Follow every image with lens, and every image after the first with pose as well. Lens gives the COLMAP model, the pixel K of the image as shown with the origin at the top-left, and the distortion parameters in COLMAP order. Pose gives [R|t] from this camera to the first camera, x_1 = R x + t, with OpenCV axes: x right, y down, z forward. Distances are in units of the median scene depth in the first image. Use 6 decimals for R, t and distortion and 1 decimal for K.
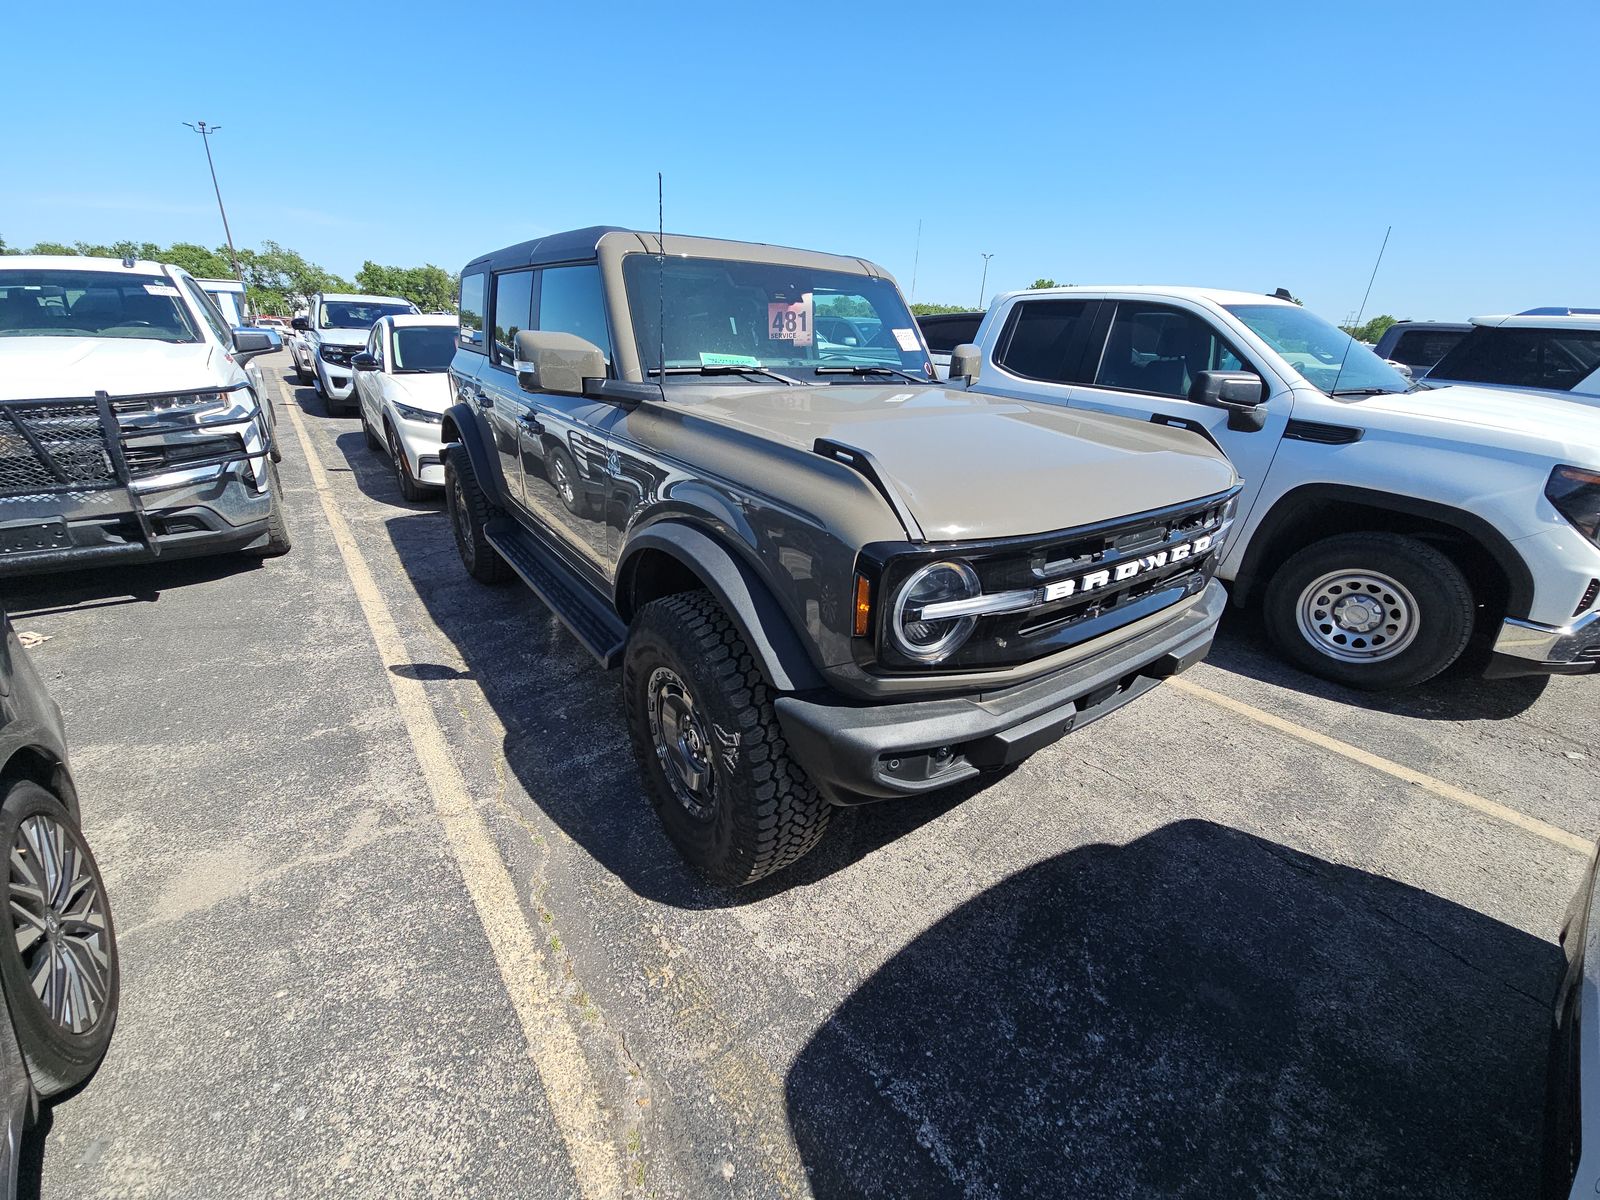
lens RADIAL K [[649.6, 0, 792.1], [0, 649.6, 597.0], [0, 0, 1]] dist [0.021350, -0.012598]
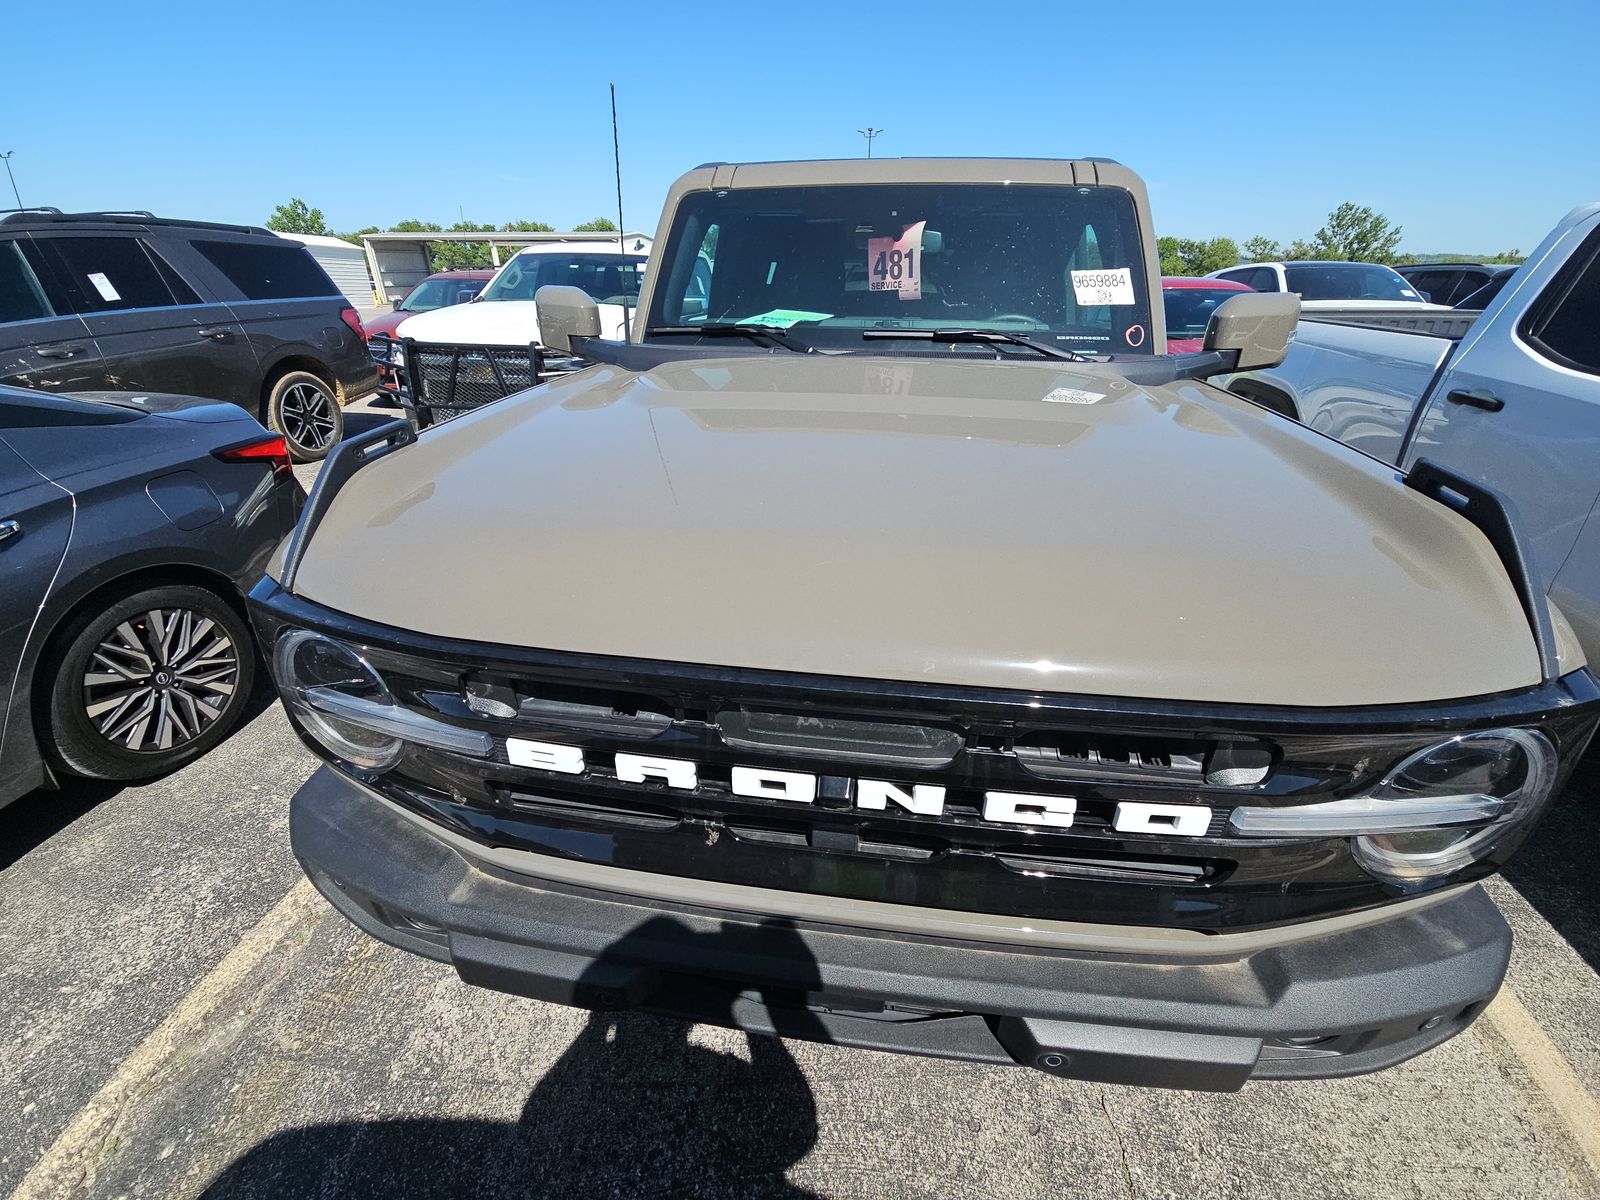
lens RADIAL K [[655.4, 0, 800.3], [0, 655.4, 596.0], [0, 0, 1]] dist [0.018020, -0.015520]
pose [[0.722056, 0.271176, -0.636474, 0.824711], [-0.246123, 0.960480, 0.130004, -0.242264], [0.646575, 0.062780, 0.760263, 0.694355]]
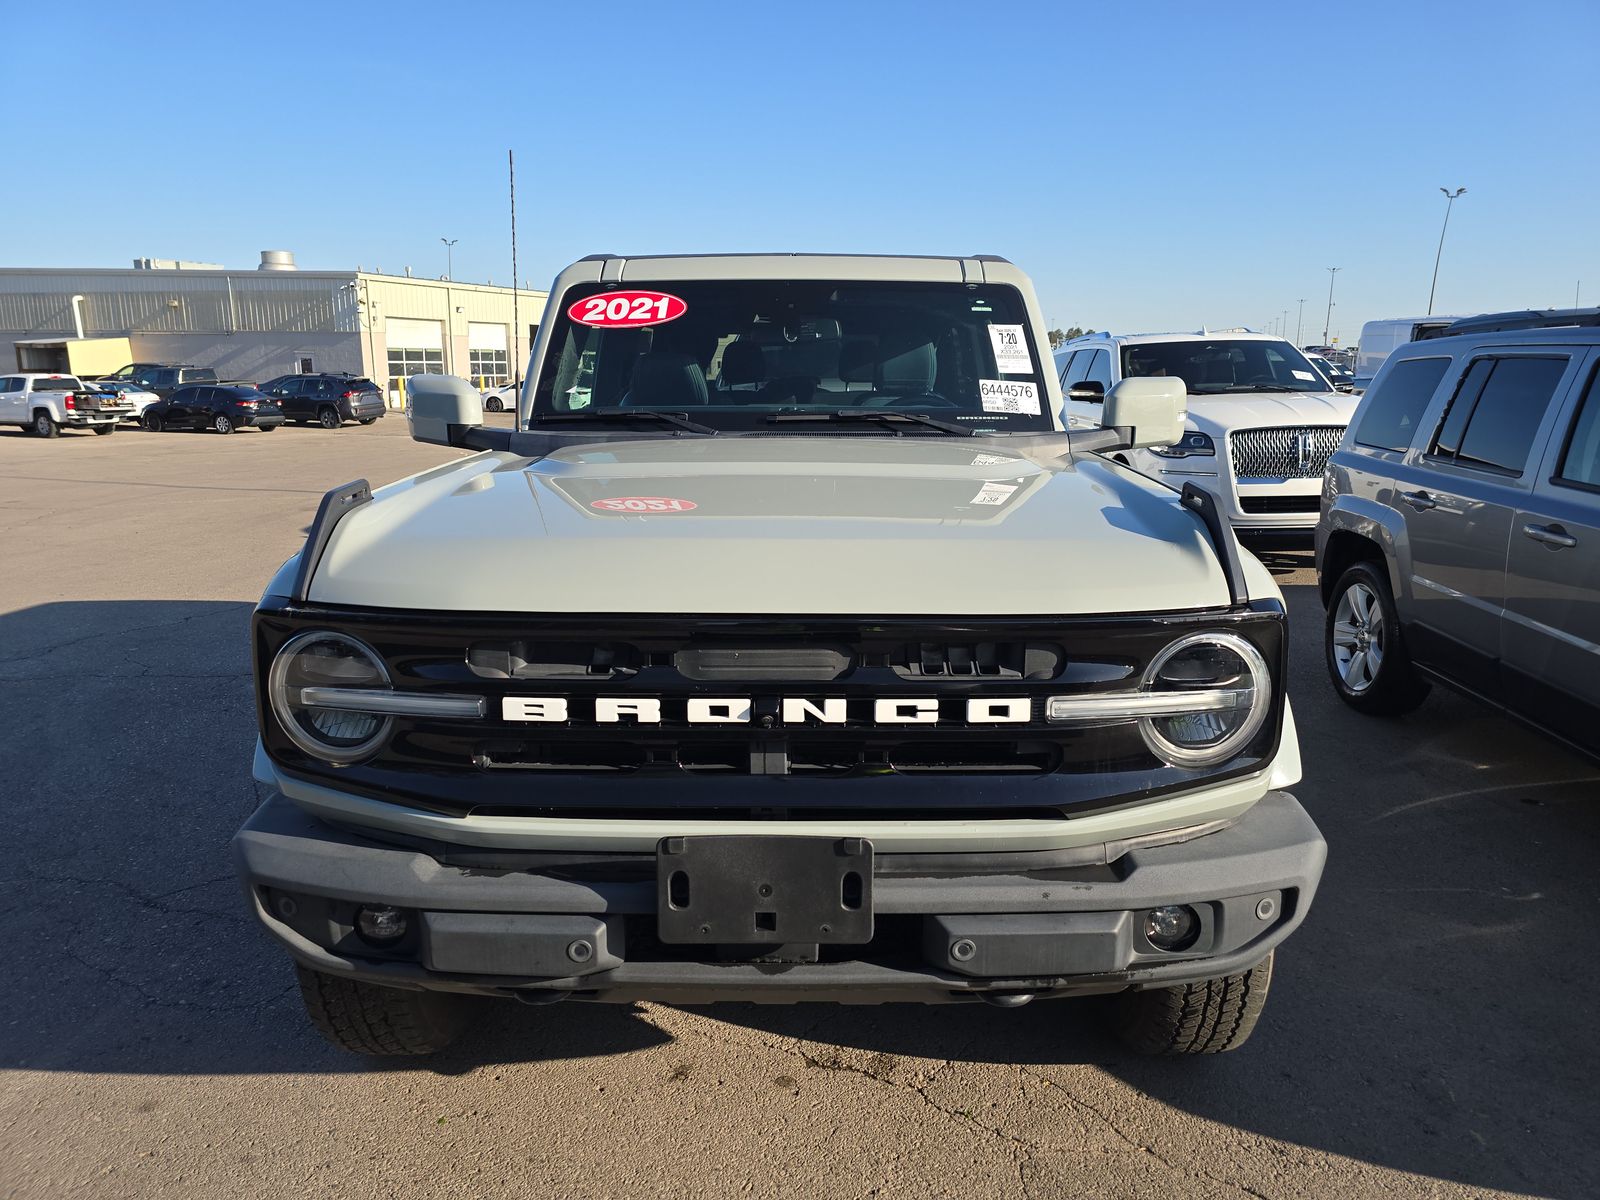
lens RADIAL K [[1059.8, 0, 792.0], [0, 1059.8, 592.9], [0, 0, 1]] dist [0.020846, -0.004060]
pose [[0.799264, 0.089472, -0.594283, 1.201133], [-0.206703, 0.969453, -0.132044, -0.030847], [0.564315, 0.228378, 0.793342, 0.250434]]
